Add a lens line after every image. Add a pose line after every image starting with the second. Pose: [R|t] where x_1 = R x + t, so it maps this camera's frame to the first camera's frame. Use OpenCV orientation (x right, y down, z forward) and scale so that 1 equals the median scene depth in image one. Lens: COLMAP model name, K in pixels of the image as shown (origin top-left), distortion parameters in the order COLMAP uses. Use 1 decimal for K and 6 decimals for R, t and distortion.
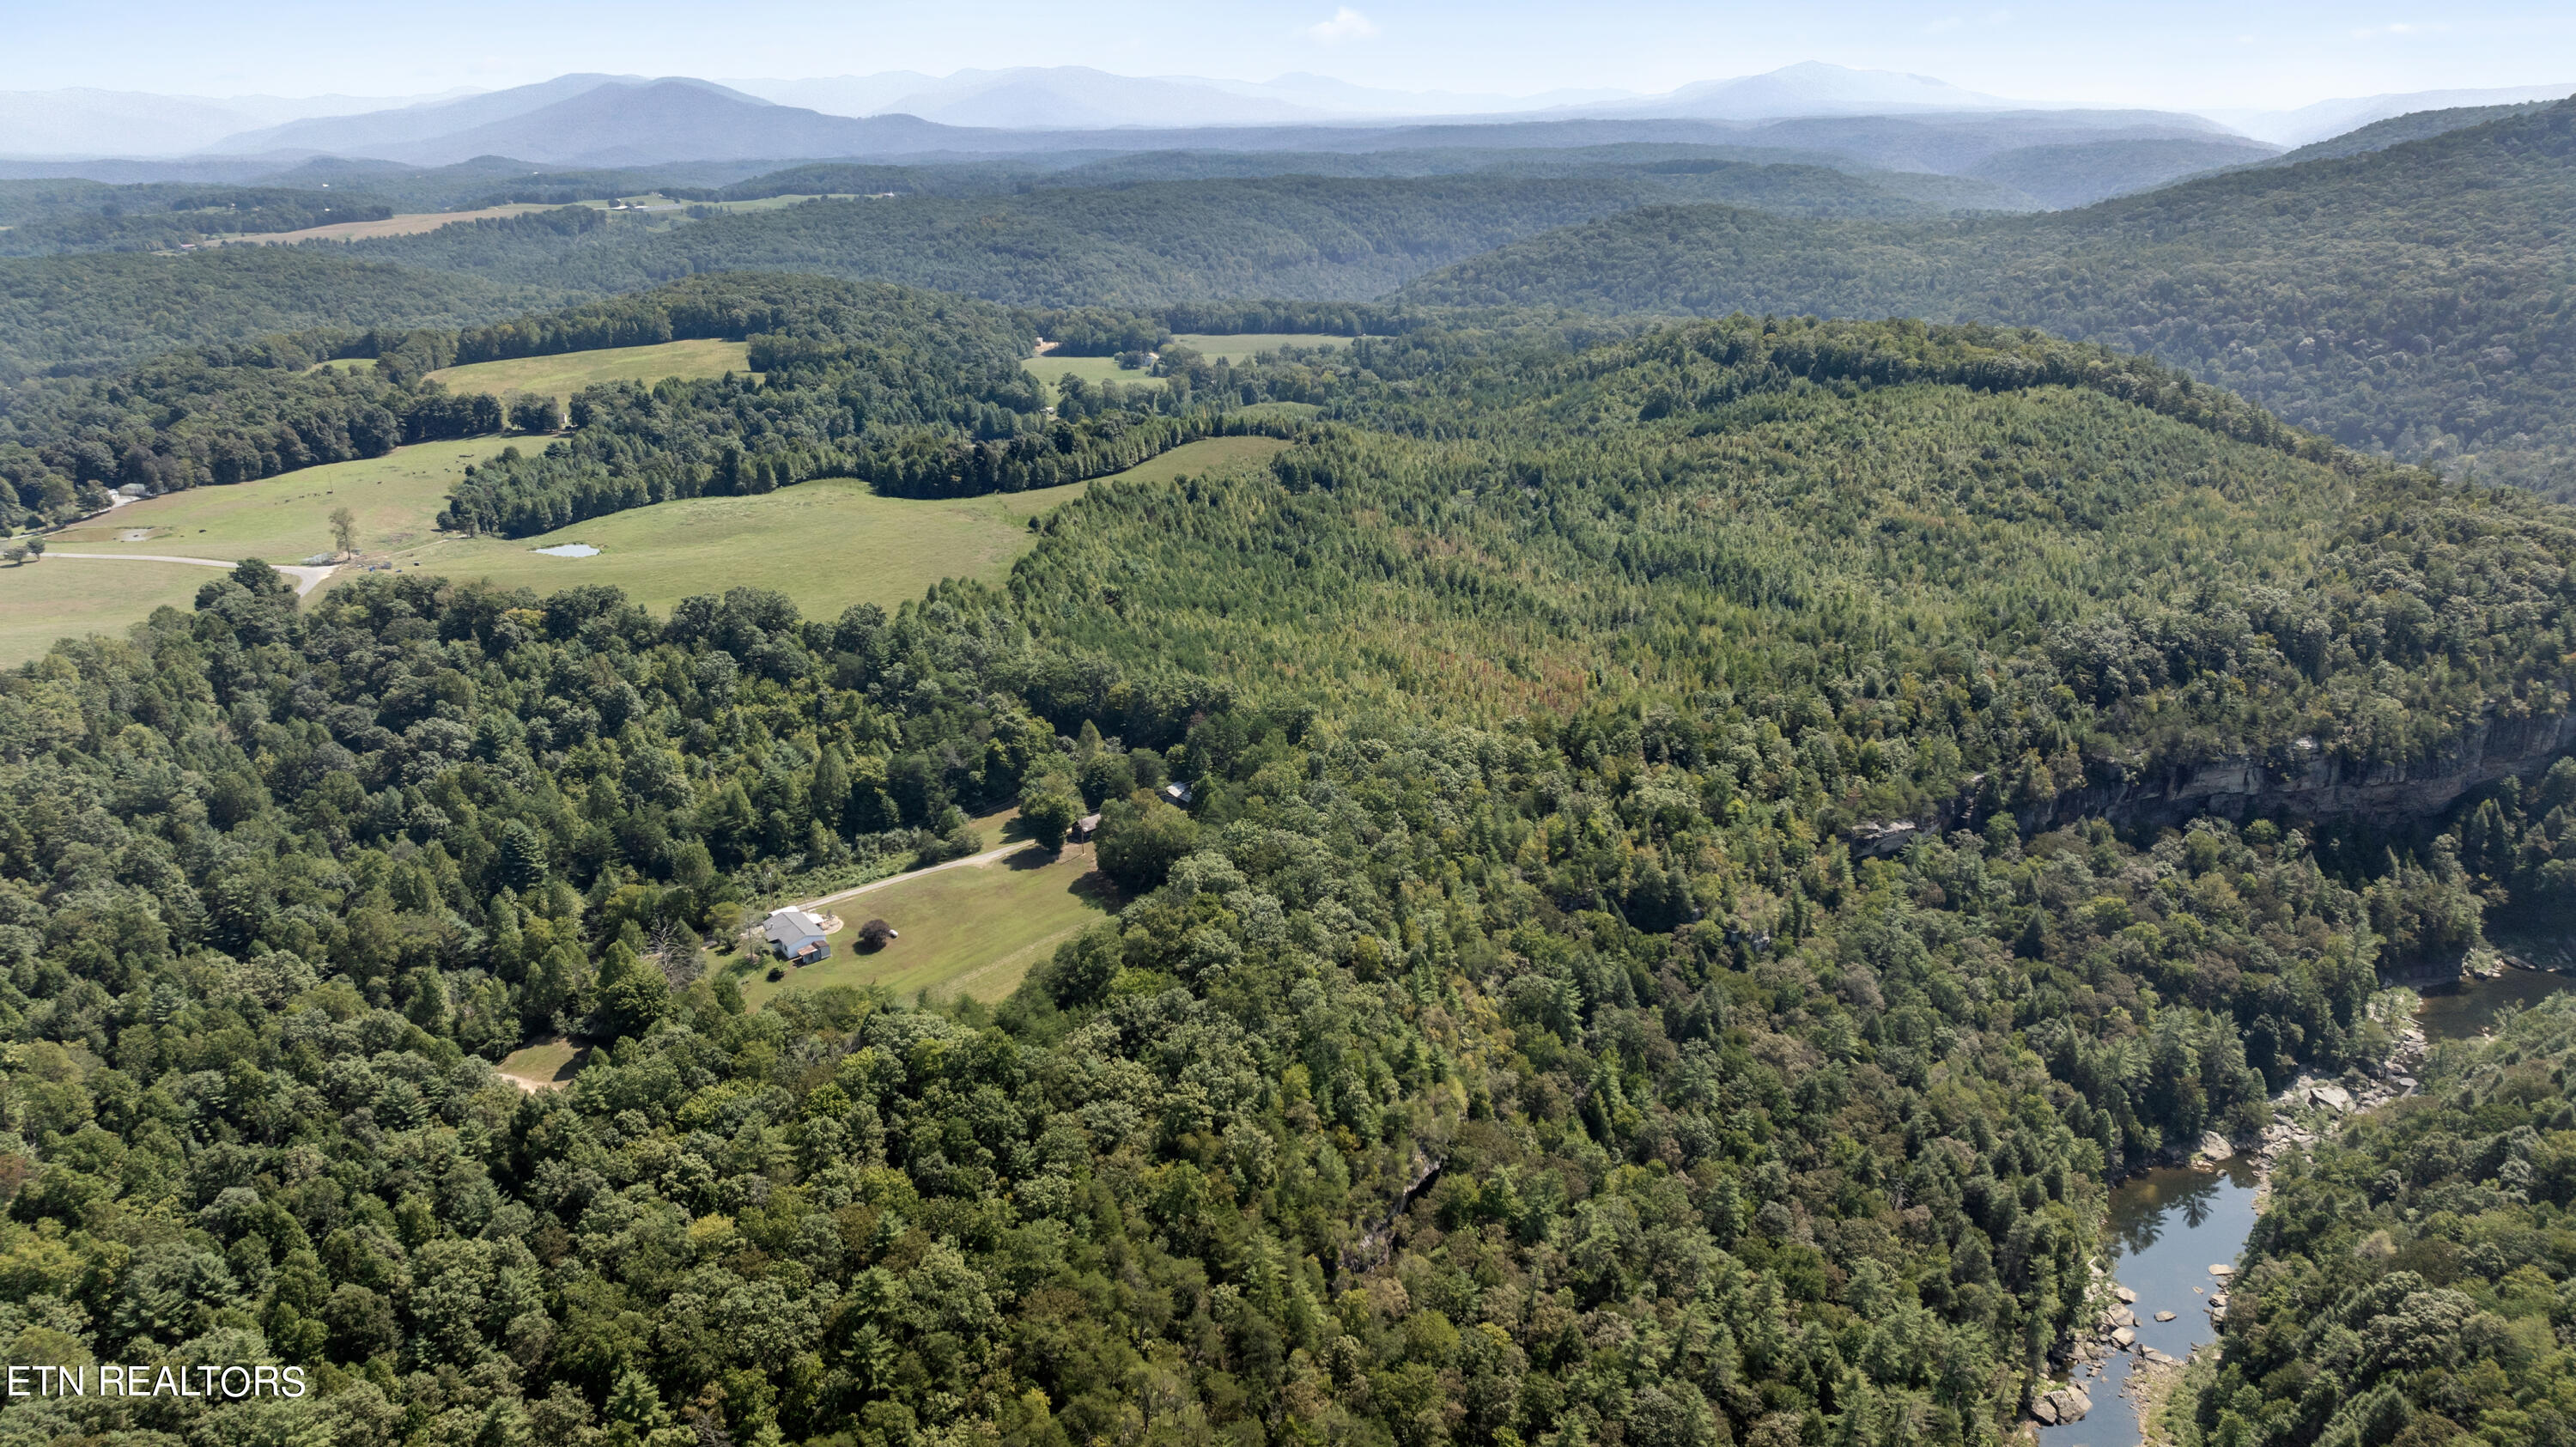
lens RADIAL K [[1870.9, 0, 1215.1], [0, 1870.9, 722.4], [0, 0, 1]] dist [-0.028989, 0.043058]
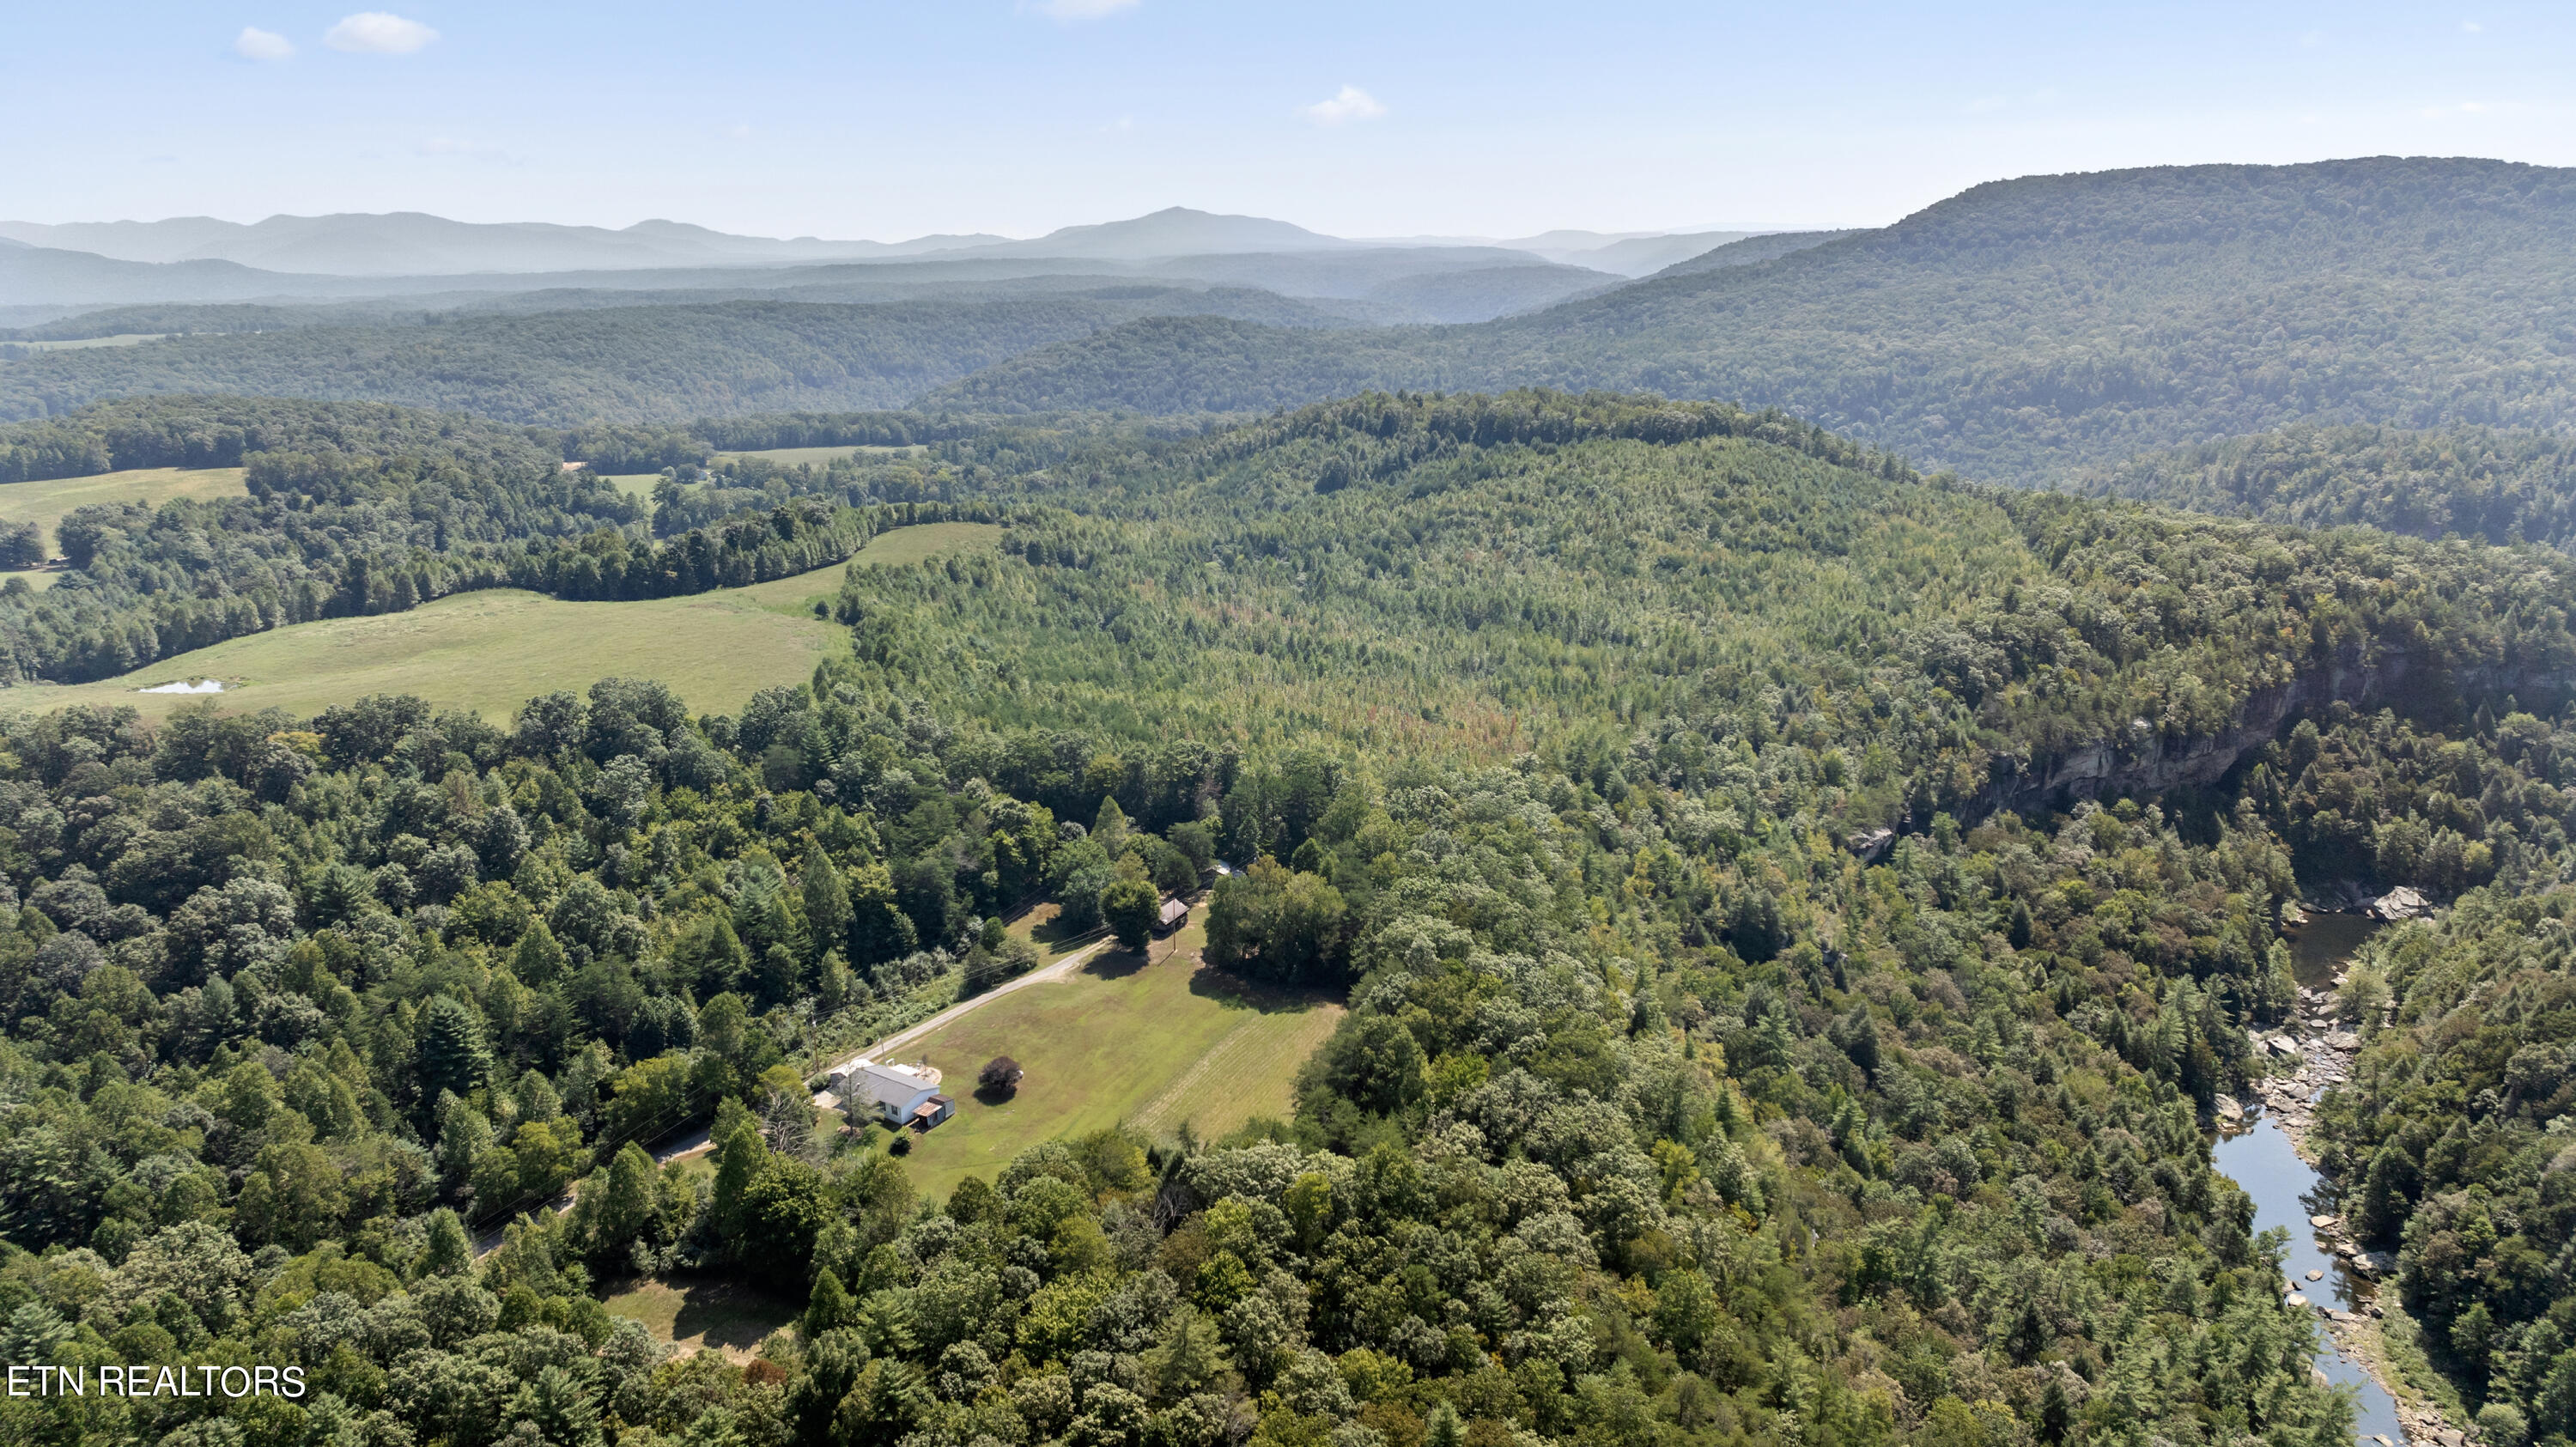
lens RADIAL K [[1870.9, 0, 1215.1], [0, 1870.9, 722.4], [0, 0, 1]] dist [-0.028989, 0.043058]
pose [[0.939404, -0.081263, 0.333041, -0.262926], [0.107761, 0.992251, -0.061848, 0.019815], [-0.325435, 0.093989, 0.940882, 0.179217]]
